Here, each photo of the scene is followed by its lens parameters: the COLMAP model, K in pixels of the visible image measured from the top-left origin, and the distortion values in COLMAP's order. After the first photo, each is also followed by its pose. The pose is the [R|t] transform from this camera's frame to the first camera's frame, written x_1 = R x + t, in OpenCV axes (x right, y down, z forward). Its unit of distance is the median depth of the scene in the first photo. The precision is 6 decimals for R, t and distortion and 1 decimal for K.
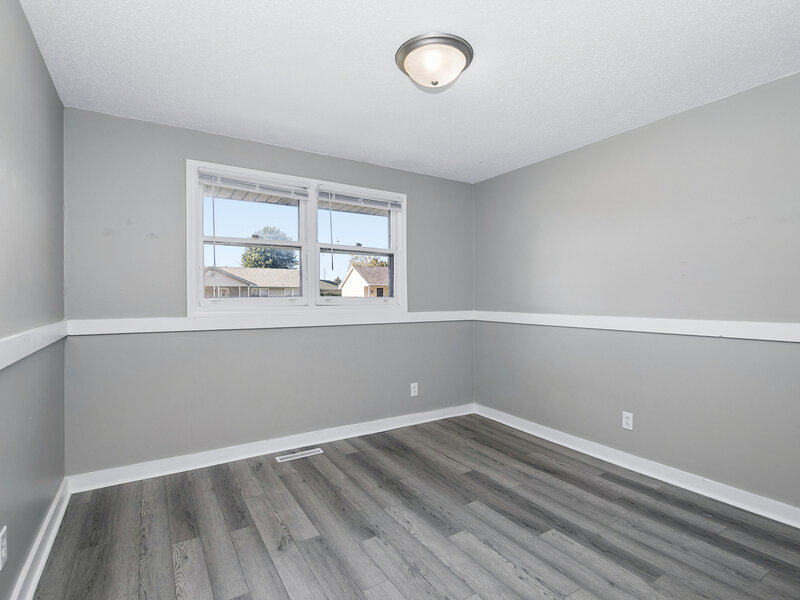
lens RADIAL K [[404.0, 0, 401.1], [0, 404.0, 292.3], [0, 0, 1]] dist [-0.002308, -0.008522]
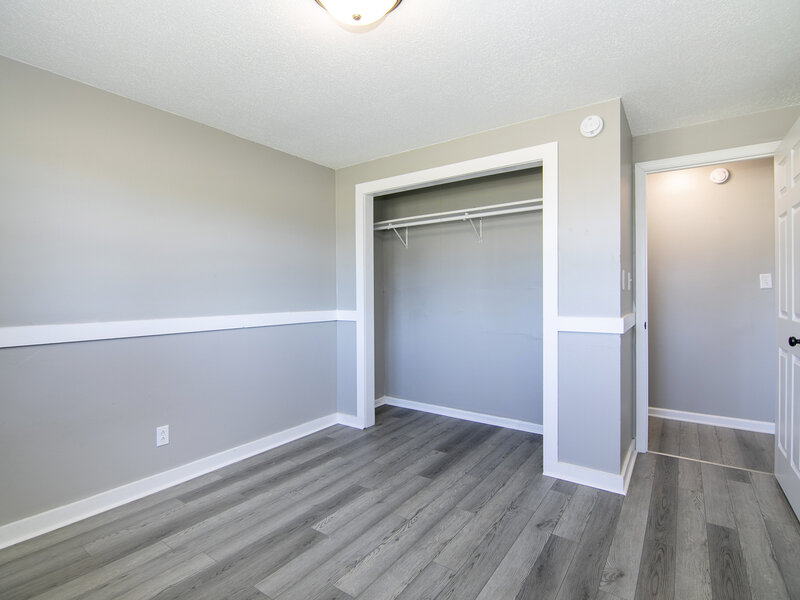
lens RADIAL K [[404.0, 0, 401.1], [0, 404.0, 292.3], [0, 0, 1]] dist [-0.002308, -0.008522]
pose [[-0.389791, 0.008831, 0.920861, -0.585195], [-0.004186, 0.999927, -0.011361, 0.014761], [-0.920894, -0.008283, -0.389725, 1.098540]]
